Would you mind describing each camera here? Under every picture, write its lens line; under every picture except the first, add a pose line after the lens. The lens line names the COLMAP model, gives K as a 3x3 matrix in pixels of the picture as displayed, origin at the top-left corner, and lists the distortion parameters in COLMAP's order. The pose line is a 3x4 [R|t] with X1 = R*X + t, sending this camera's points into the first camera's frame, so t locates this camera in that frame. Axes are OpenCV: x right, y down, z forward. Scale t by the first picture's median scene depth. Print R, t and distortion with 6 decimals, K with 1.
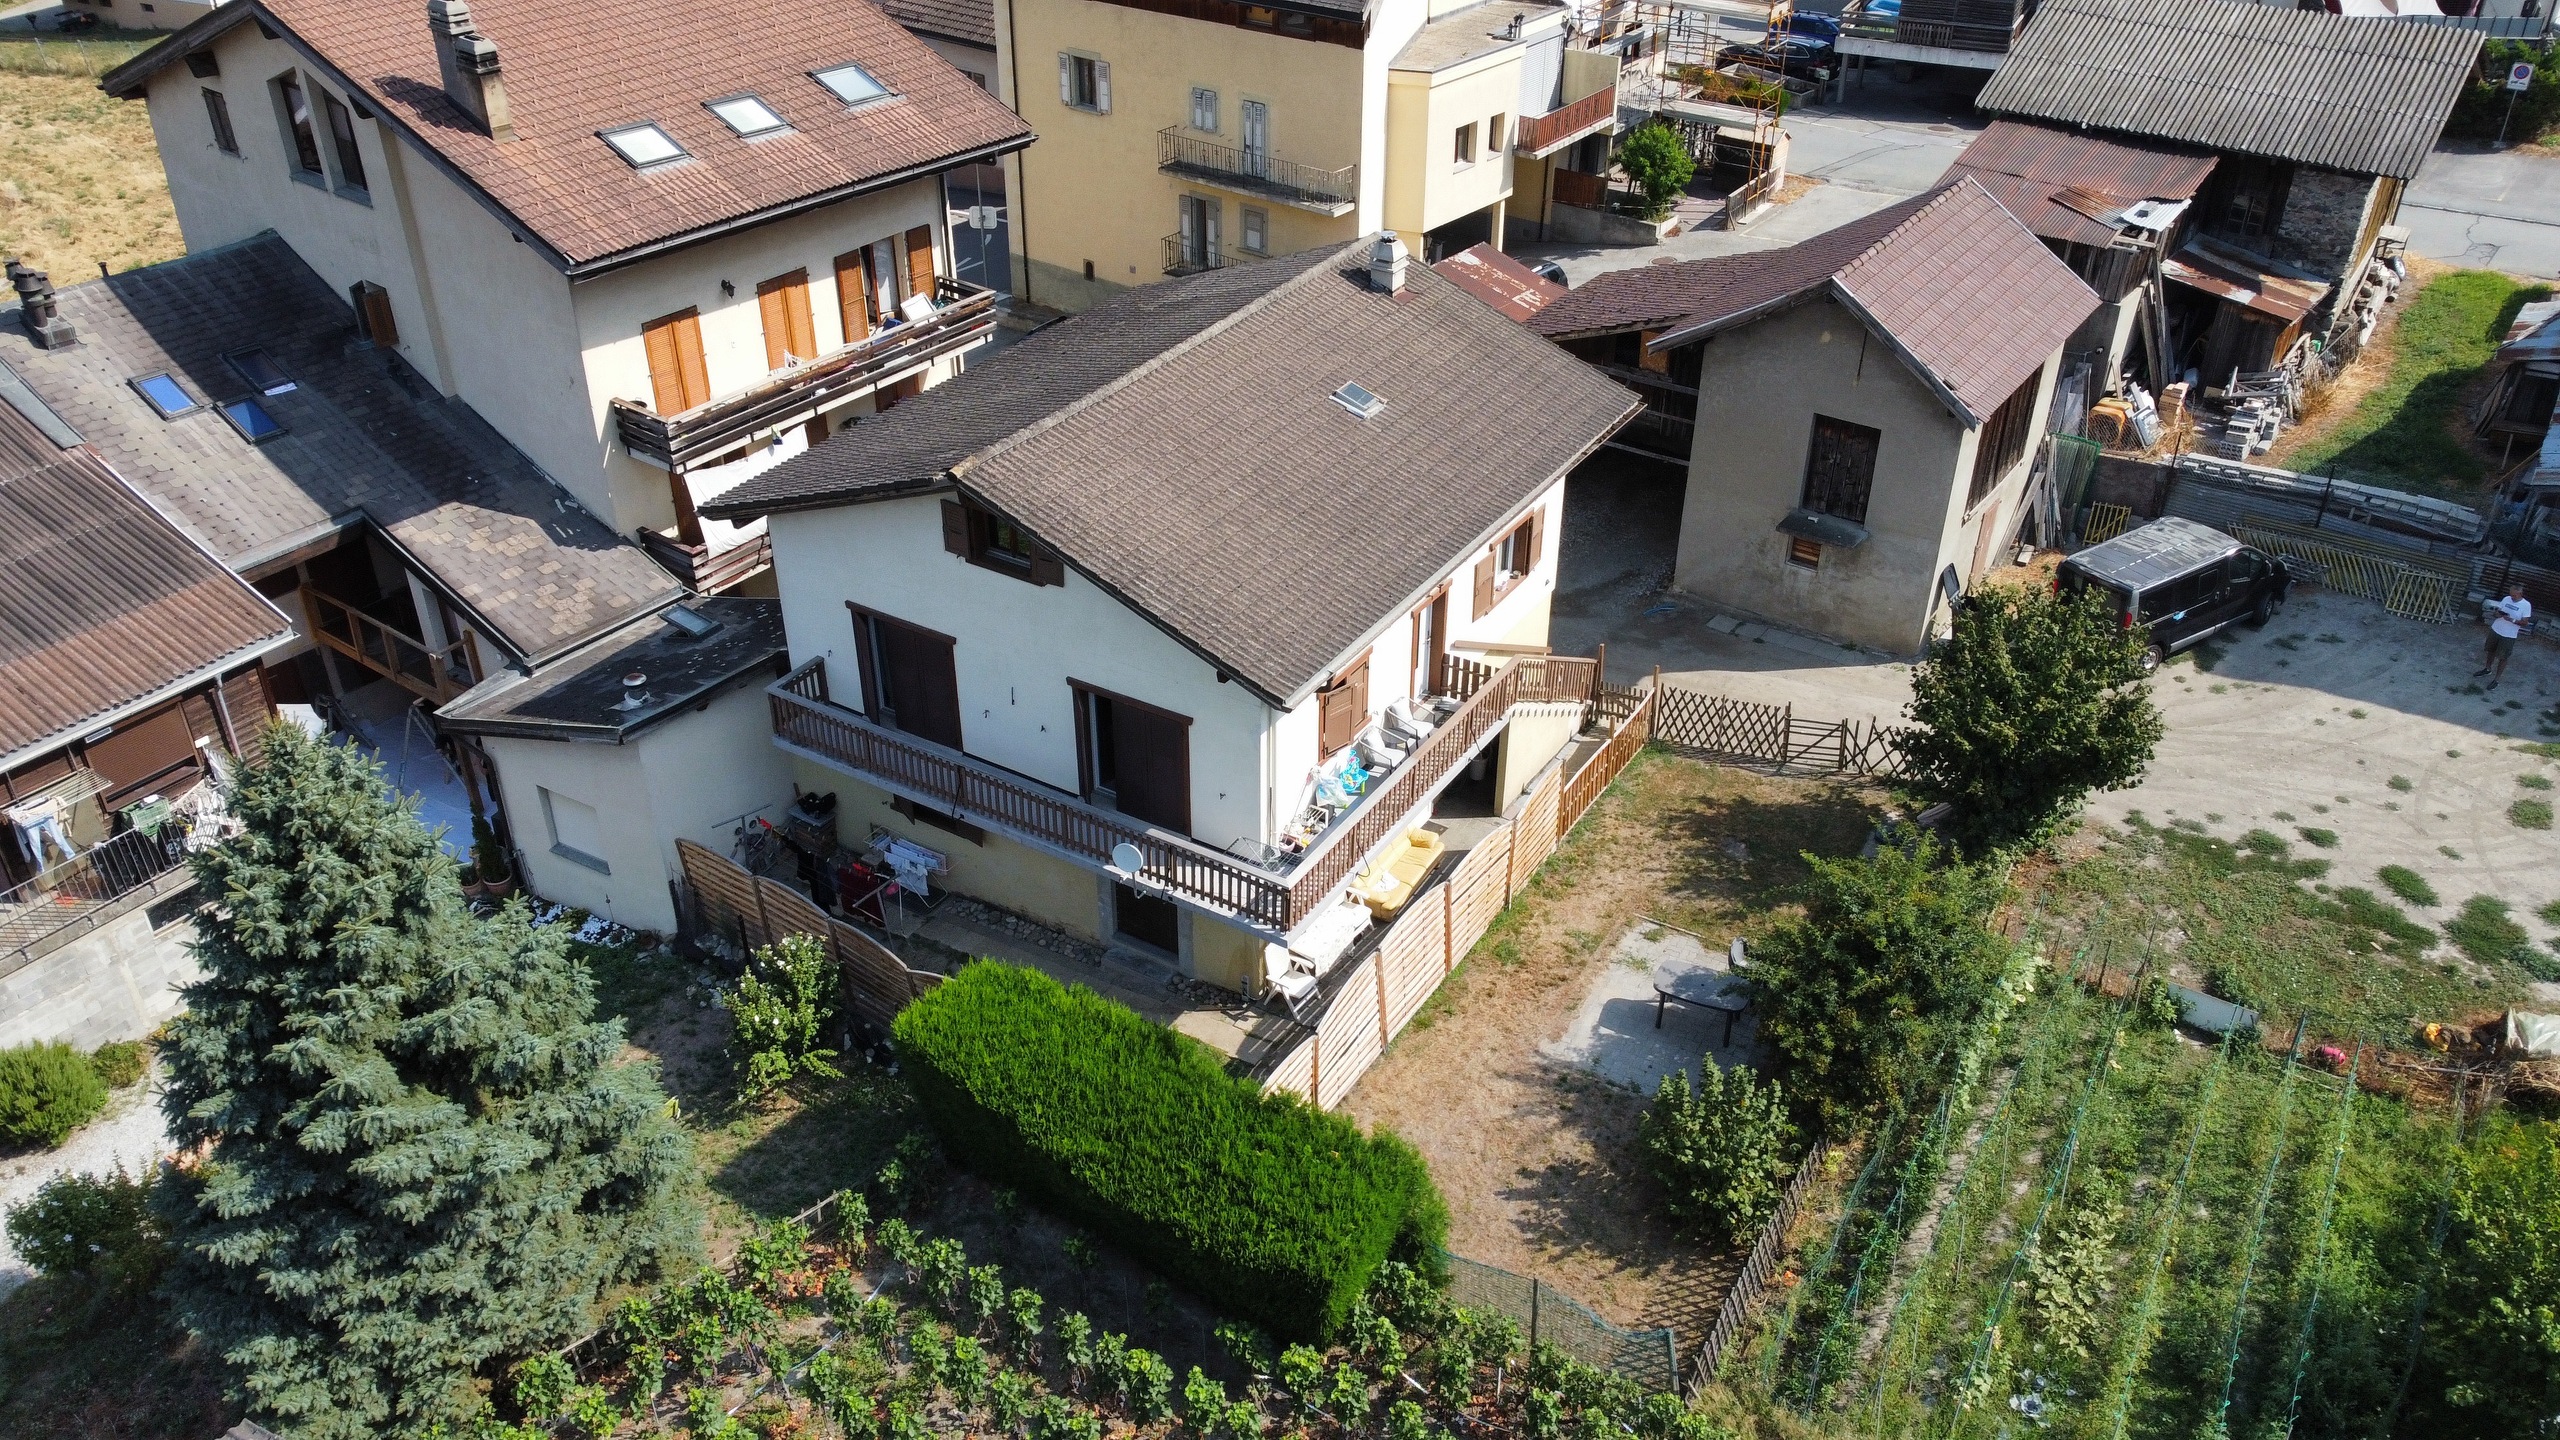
lens RADIAL K [[1946.8, 0, 1275.8], [0, 1946.8, 722.6], [0, 0, 1]] dist [0.009688, -0.013830]
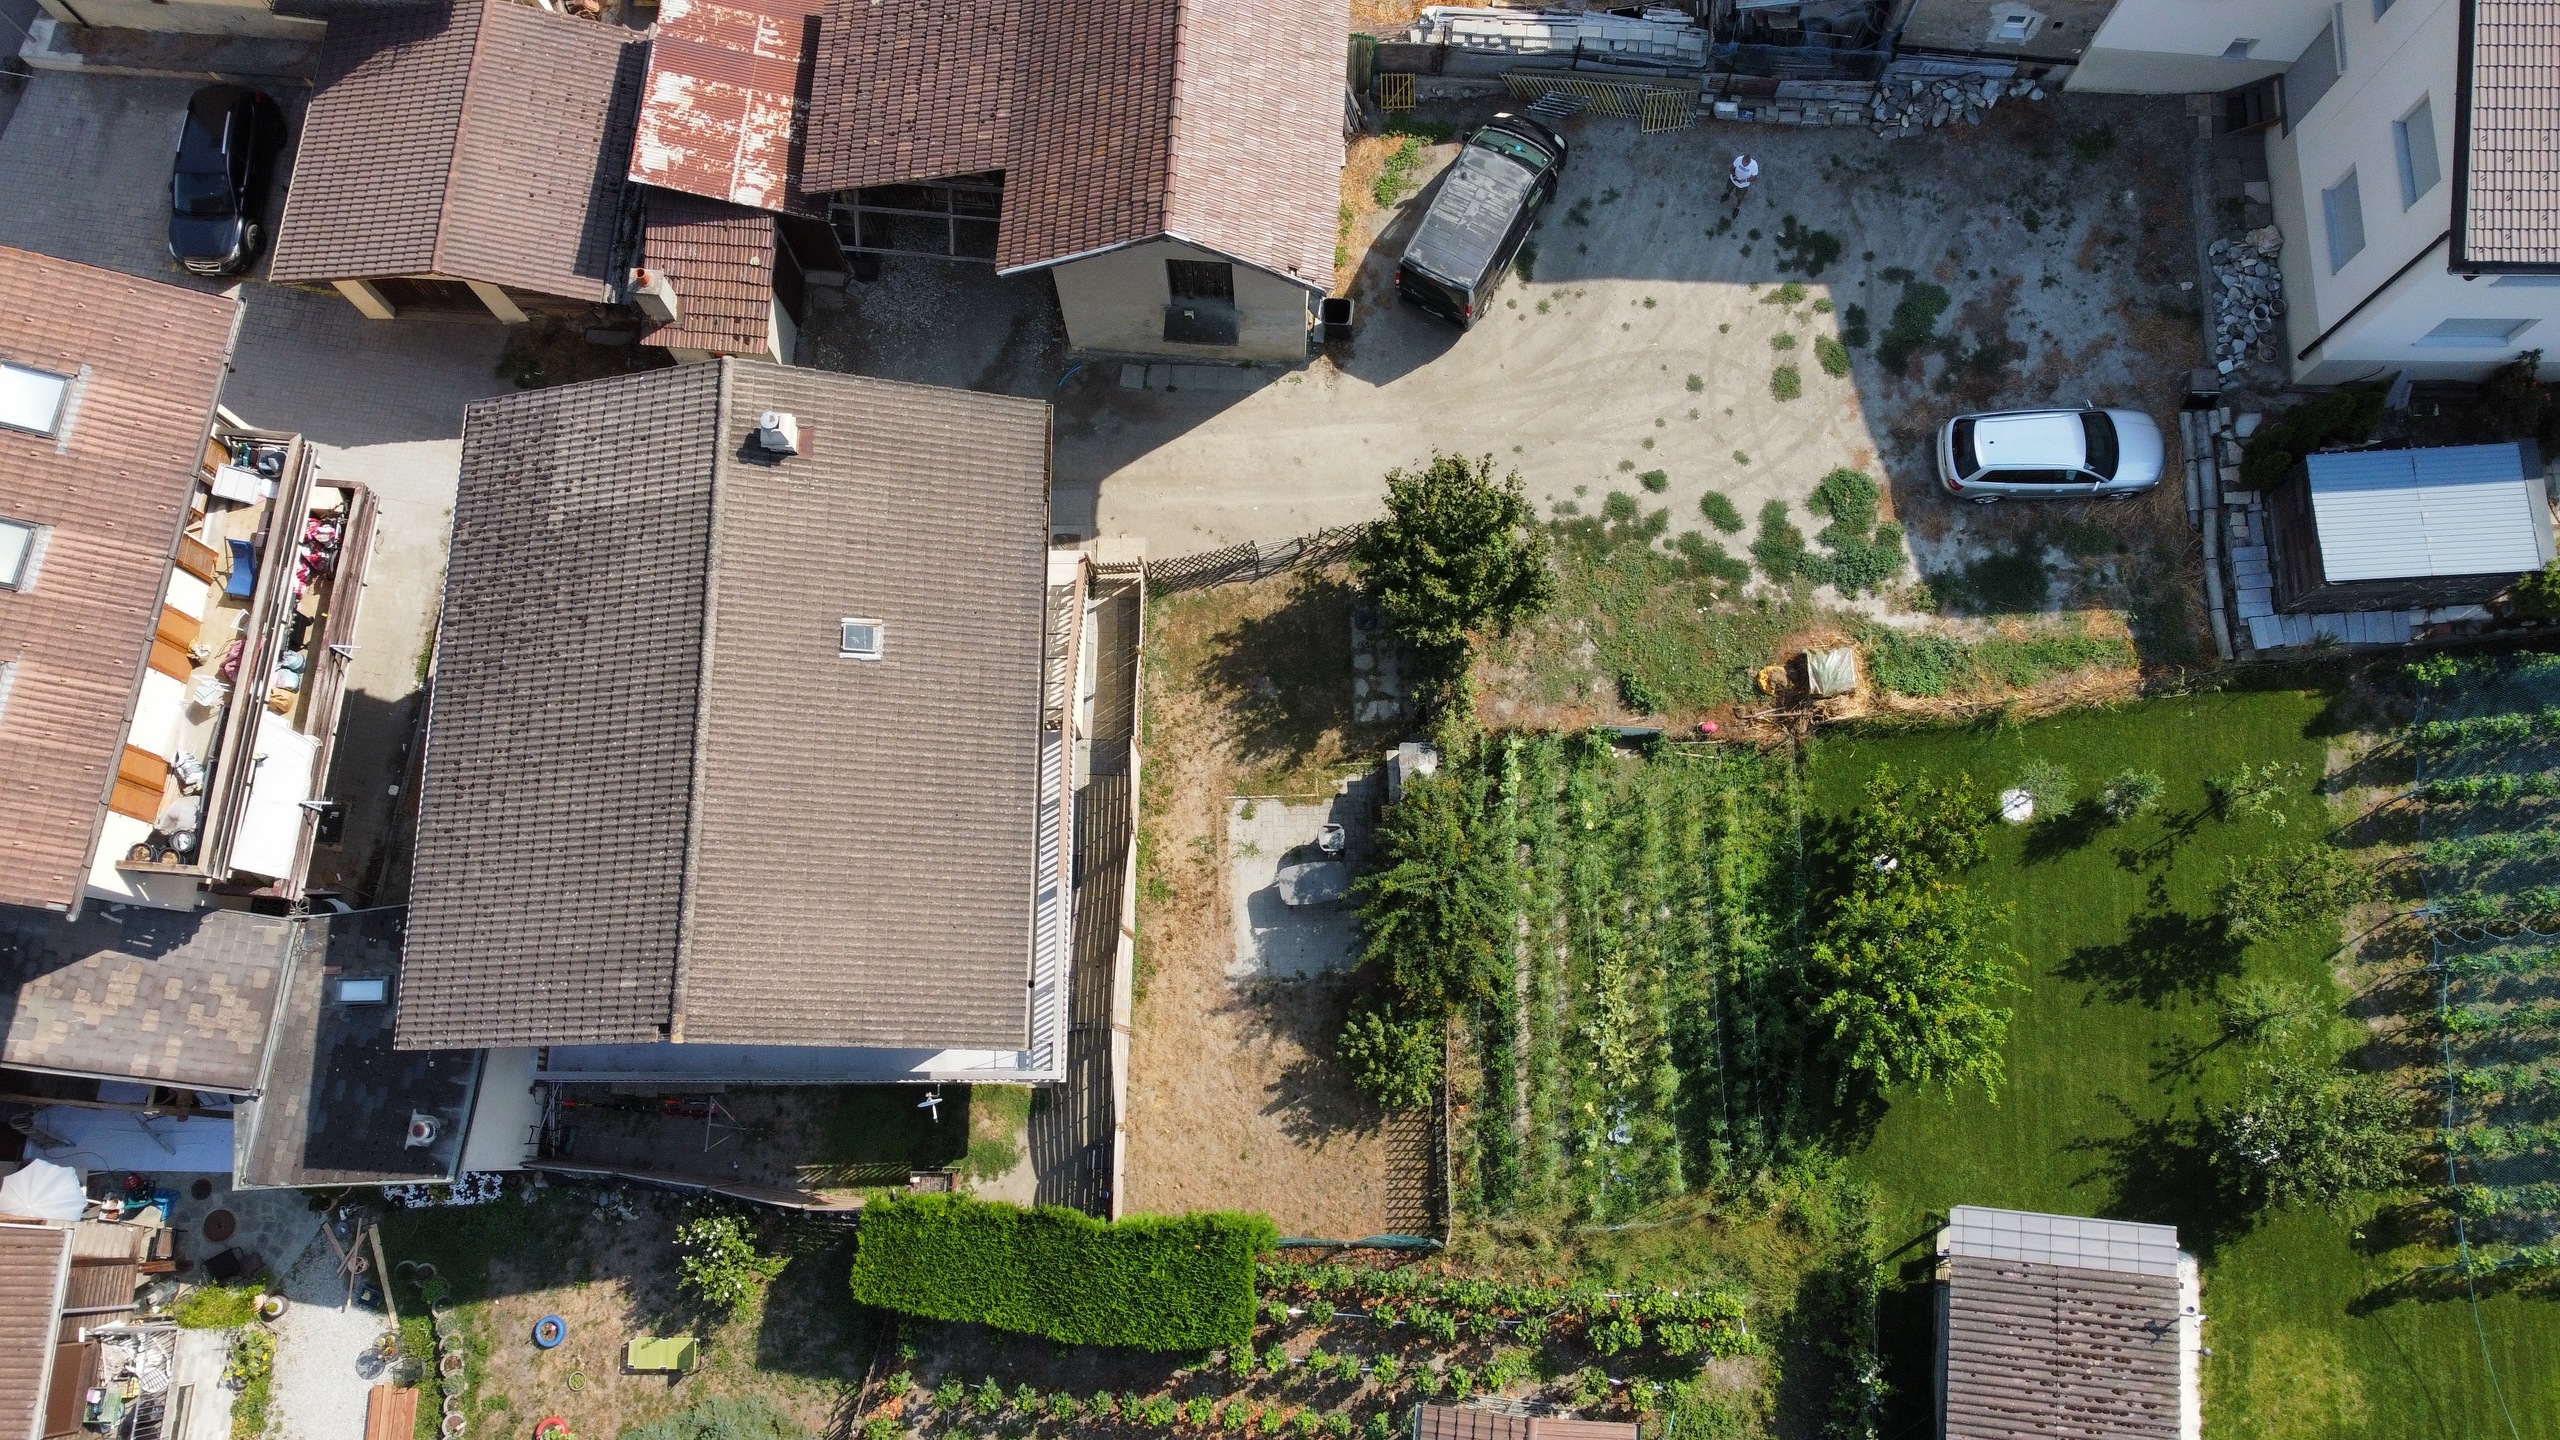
lens RADIAL K [[1946.8, 0, 1293.3], [0, 1946.8, 724.2], [0, 0, 1]] dist [0.009688, -0.013830]
pose [[0.849894, -0.513809, 0.116968, 0.097687], [0.291432, 0.643242, 0.708030, -0.842537], [-0.439031, -0.567662, 0.696428, 0.112562]]
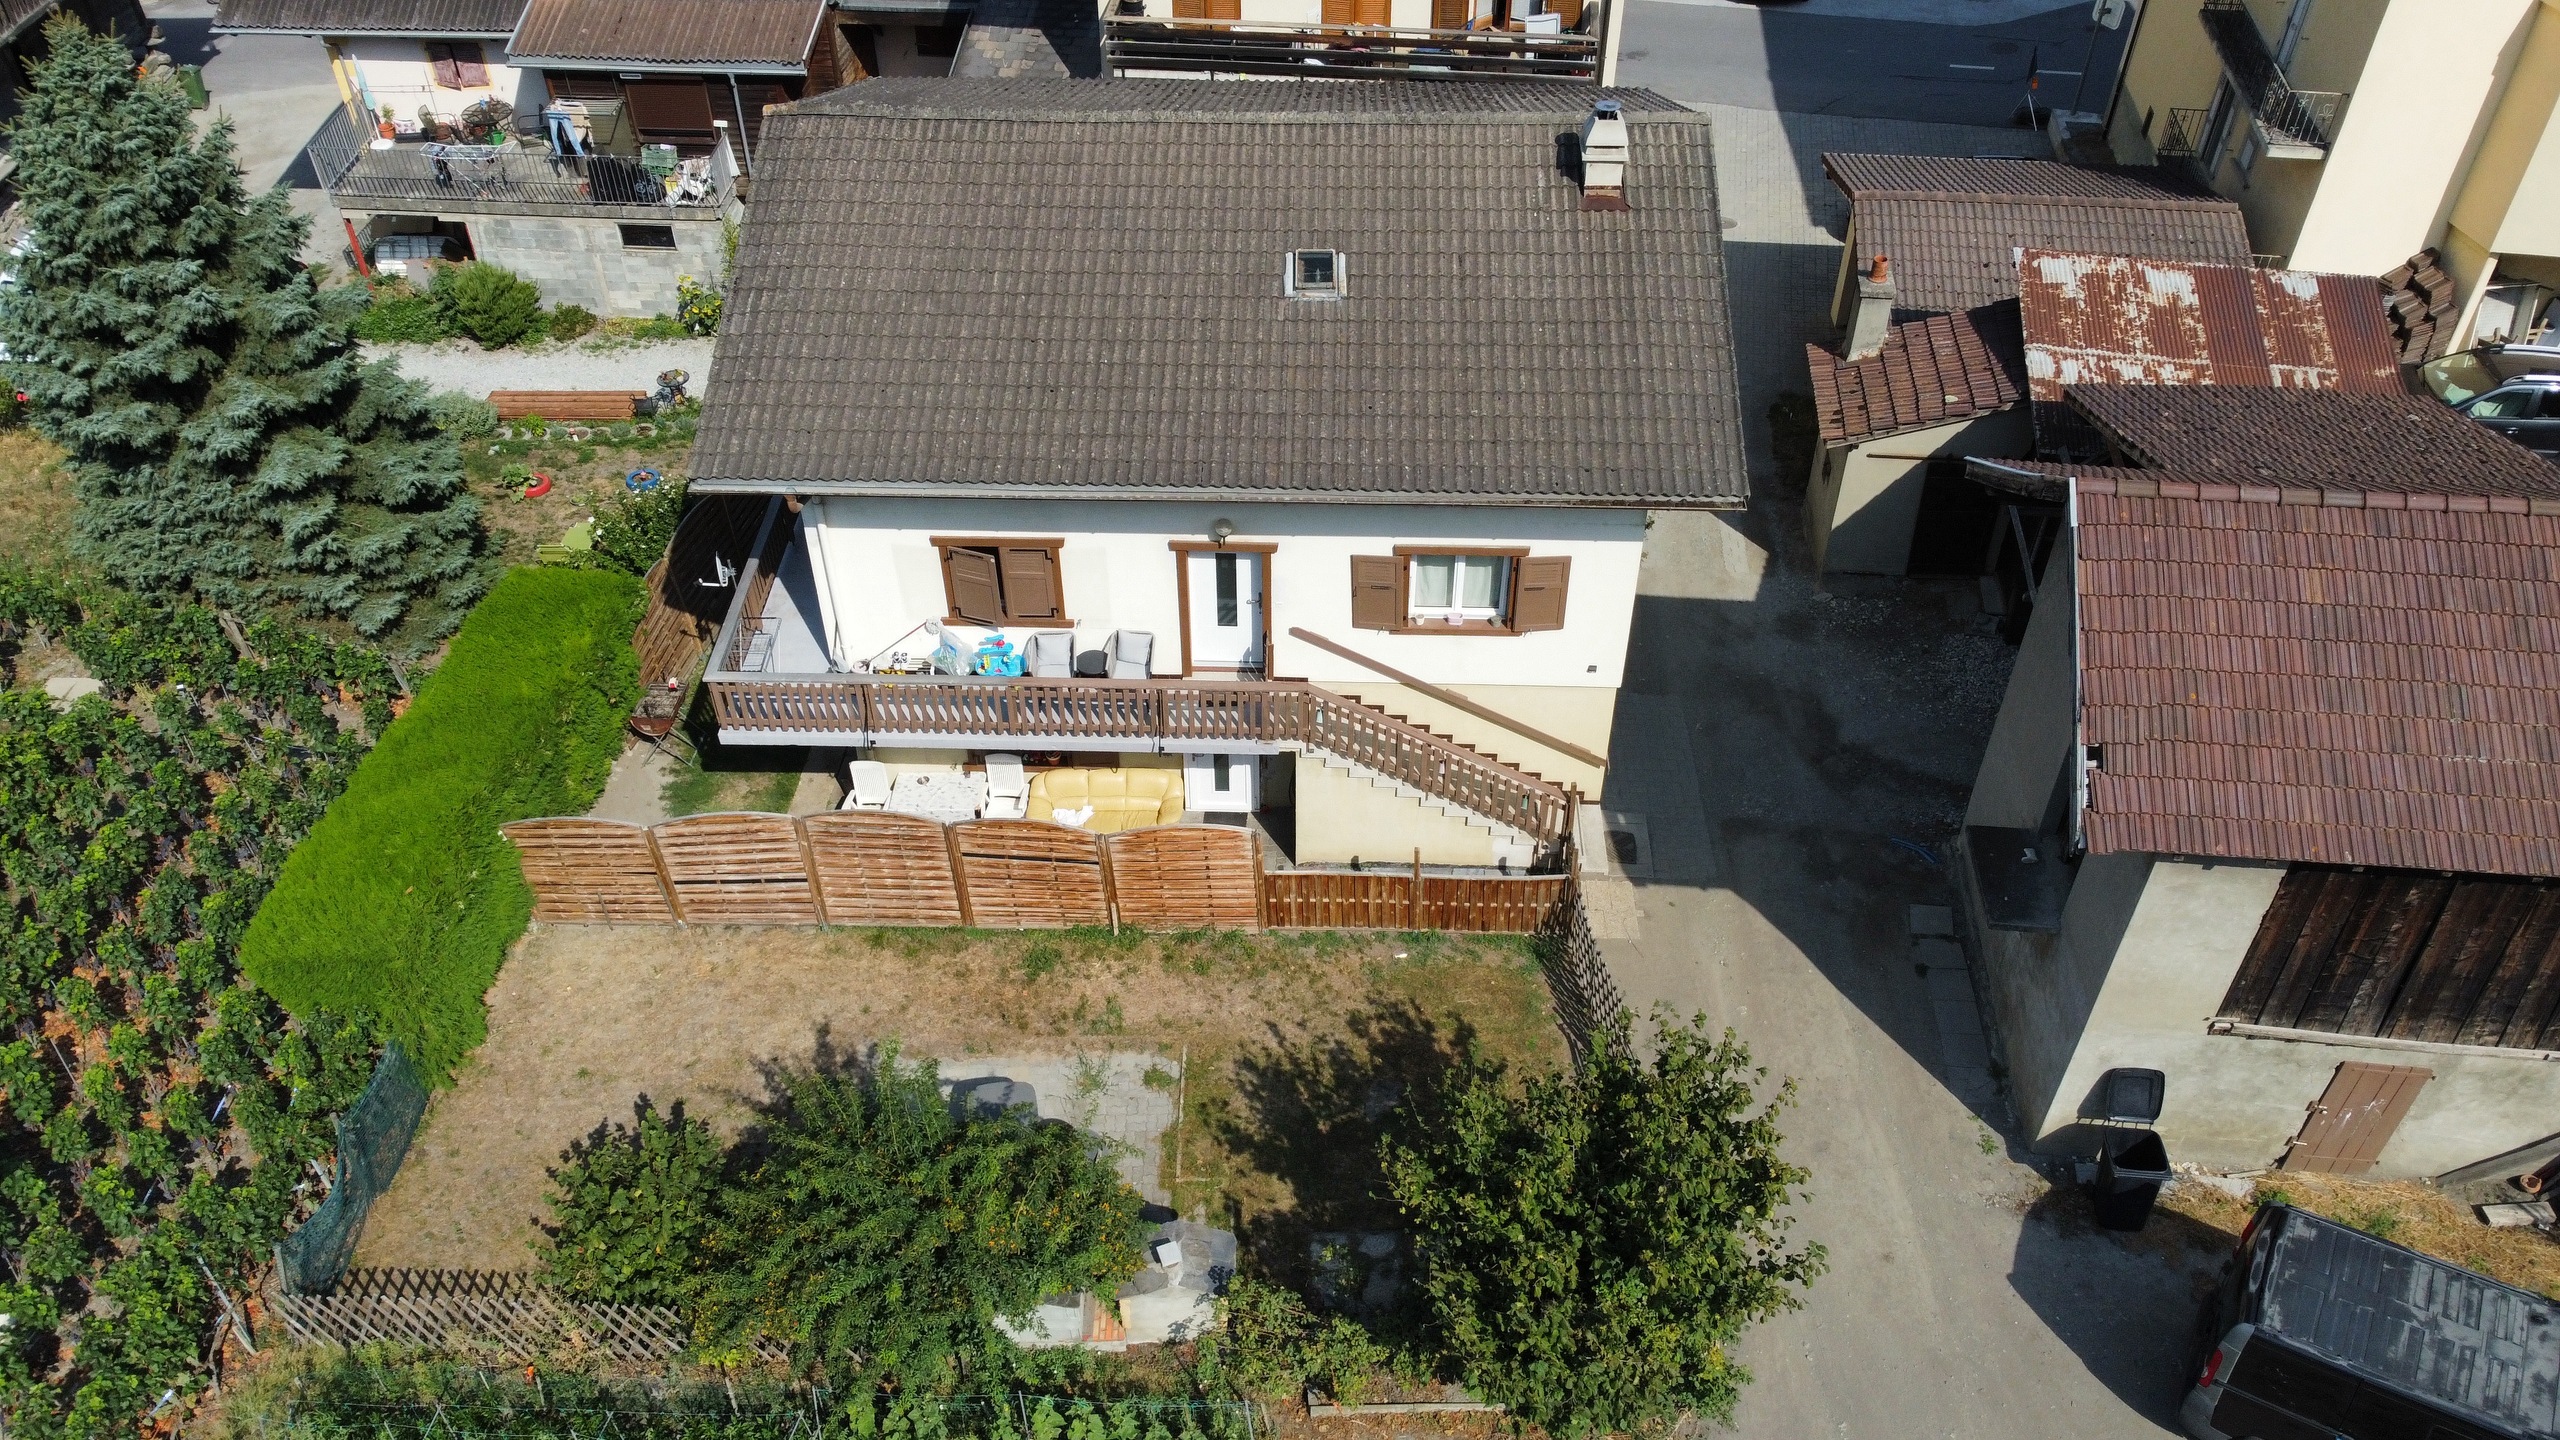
lens RADIAL K [[1946.8, 0, 1283.2], [0, 1946.8, 722.2], [0, 0, 1]] dist [0.009688, -0.013830]
pose [[0.499030, 0.574738, -0.648572, 0.625286], [-0.460019, 0.809958, 0.363800, -0.296201], [0.734405, 0.116808, 0.668584, 0.520083]]
